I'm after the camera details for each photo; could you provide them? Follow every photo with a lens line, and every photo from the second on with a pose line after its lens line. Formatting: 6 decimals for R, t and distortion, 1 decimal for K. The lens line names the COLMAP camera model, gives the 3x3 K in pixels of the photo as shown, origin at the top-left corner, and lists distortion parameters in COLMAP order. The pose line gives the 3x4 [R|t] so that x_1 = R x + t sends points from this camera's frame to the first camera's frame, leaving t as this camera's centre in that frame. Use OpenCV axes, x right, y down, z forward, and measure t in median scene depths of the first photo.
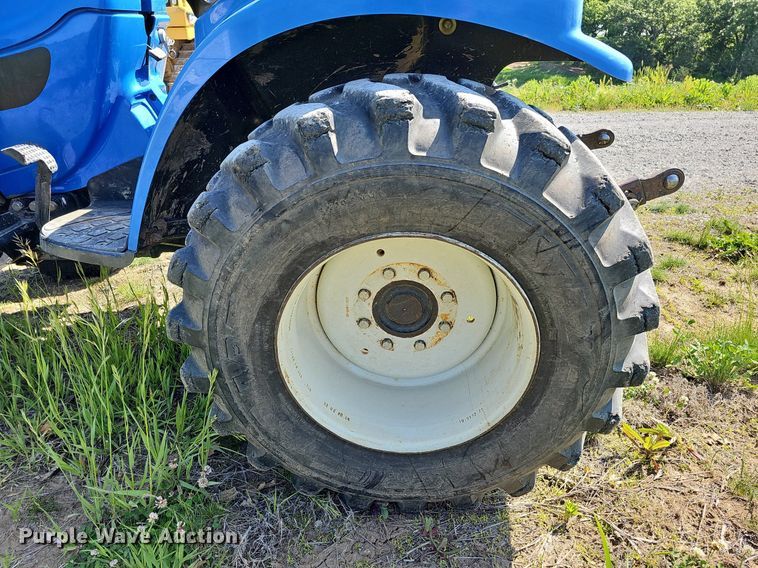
lens RADIAL K [[514.0, 0, 381.1], [0, 514.0, 289.9], [0, 0, 1]] dist [0.022973, -0.008236]
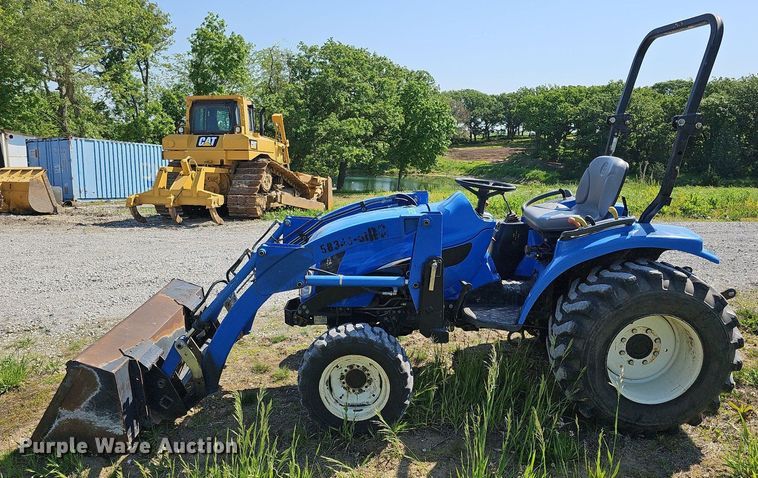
lens RADIAL K [[578.8, 0, 378.8], [0, 578.8, 238.5], [0, 0, 1]] dist [0.012854, -0.000052]
pose [[0.998731, -0.011416, 0.049052, -1.435724], [0.024158, 0.963202, -0.267692, 0.273668], [-0.044191, 0.268537, 0.962255, -1.903730]]
